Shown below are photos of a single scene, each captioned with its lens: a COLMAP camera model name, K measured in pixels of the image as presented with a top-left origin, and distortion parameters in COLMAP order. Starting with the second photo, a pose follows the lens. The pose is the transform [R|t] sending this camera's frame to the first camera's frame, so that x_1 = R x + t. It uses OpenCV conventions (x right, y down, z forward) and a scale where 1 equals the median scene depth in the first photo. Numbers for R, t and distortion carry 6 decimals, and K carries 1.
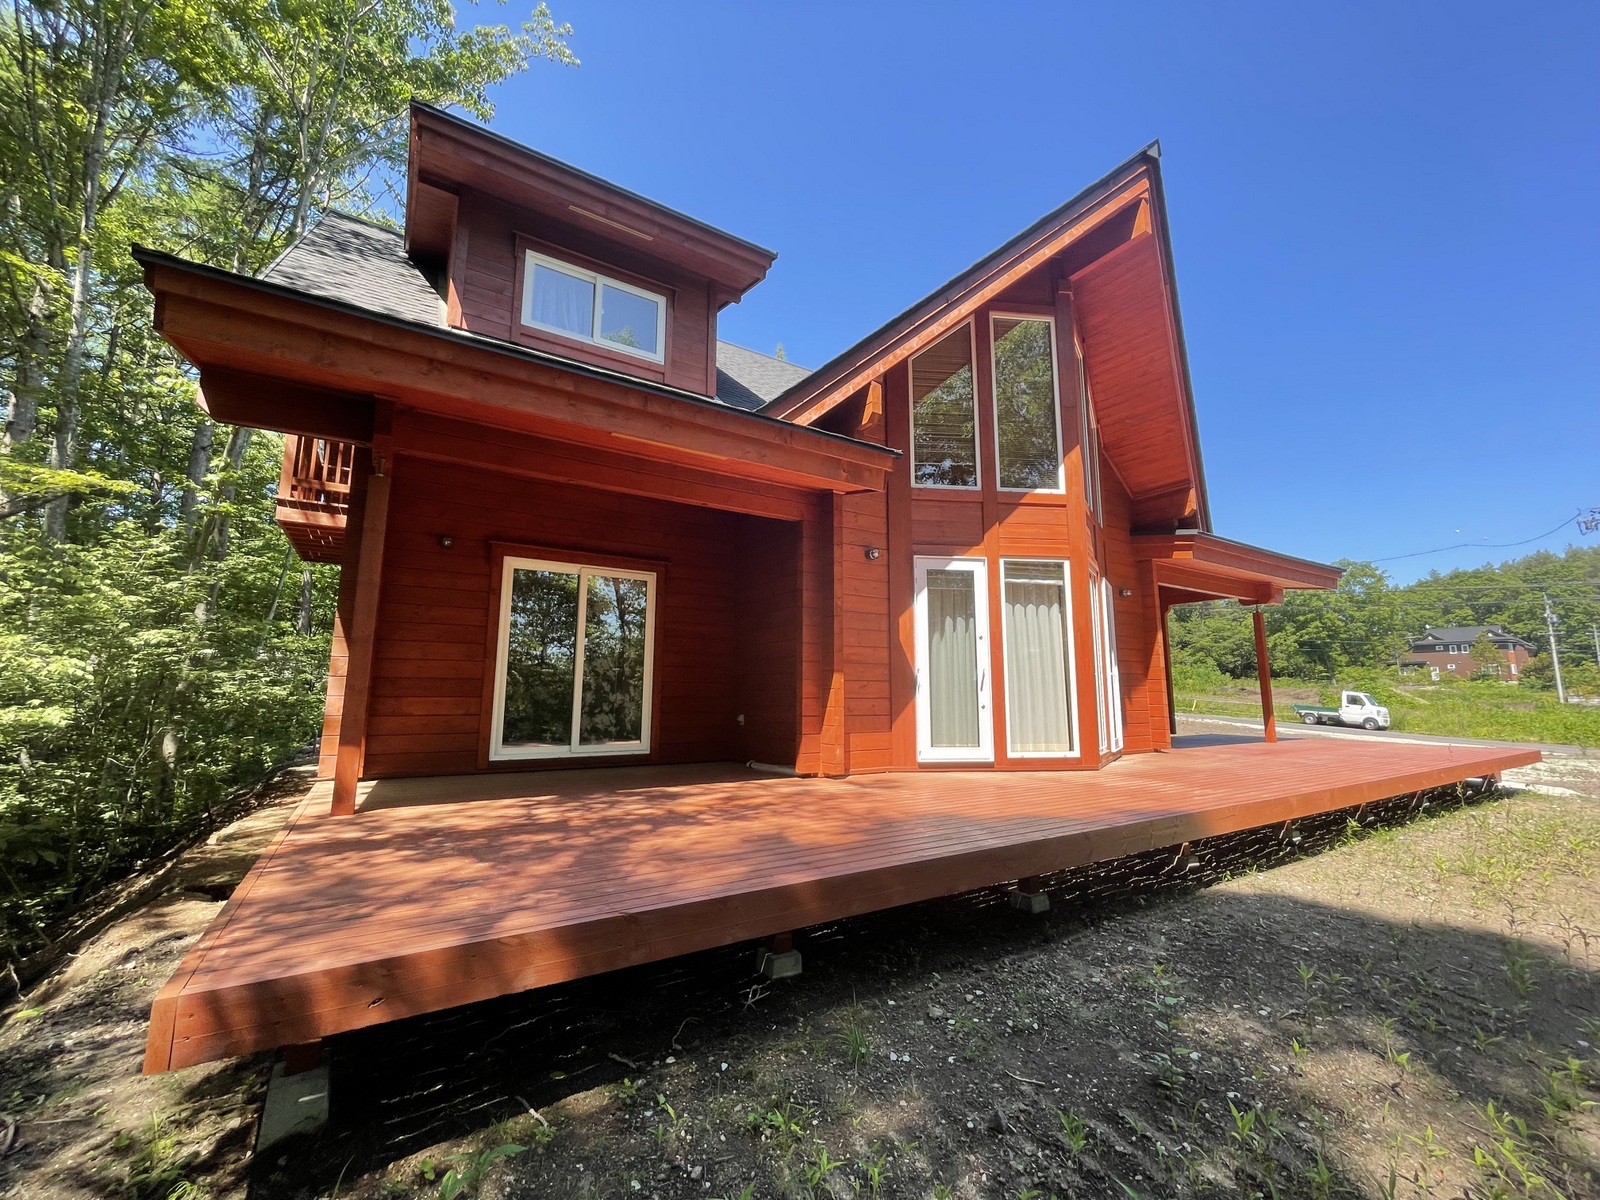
lens RADIAL K [[649.8, 0, 801.4], [0, 649.8, 600.2], [0, 0, 1]] dist [-0.002966, -0.000443]
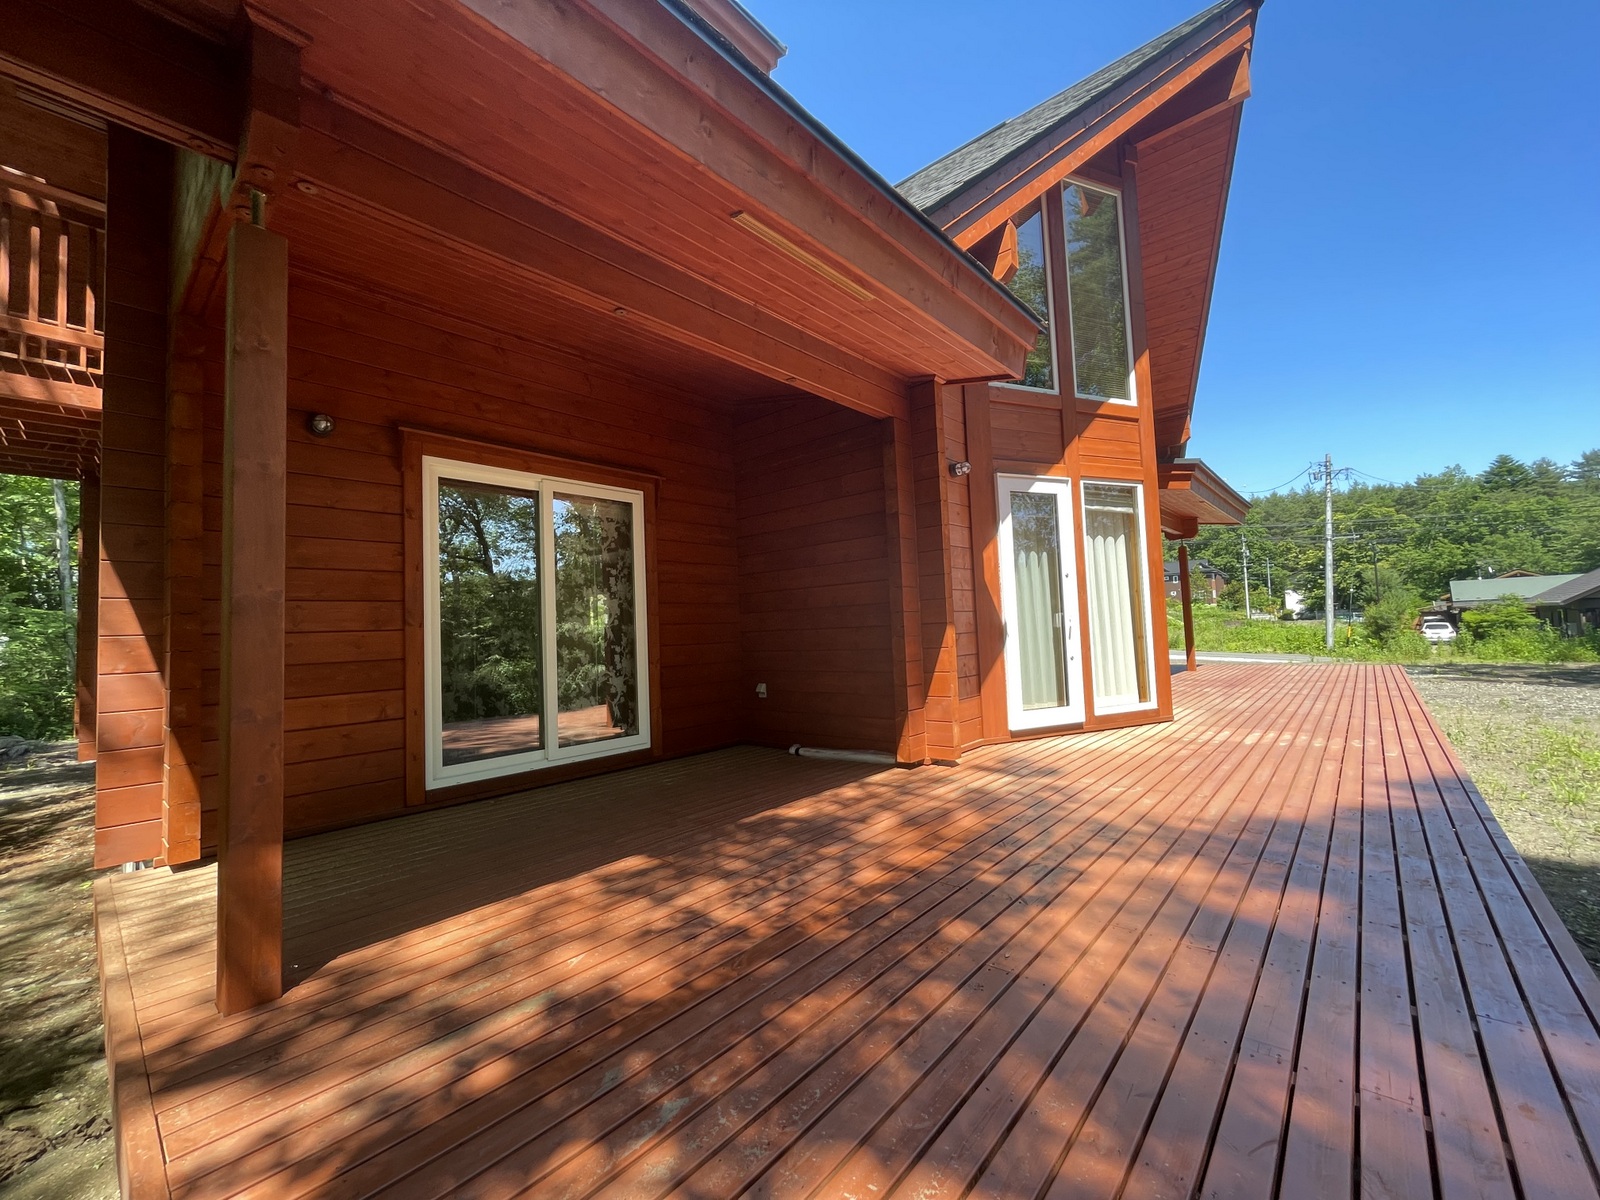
lens RADIAL K [[649.8, 0, 798.2], [0, 649.8, 598.5], [0, 0, 1]] dist [-0.002966, -0.000443]
pose [[0.959501, -0.028290, 0.280282, -0.284006], [0.003366, 0.996025, 0.089011, 0.012069], [-0.281686, -0.084463, 0.955782, 0.301751]]
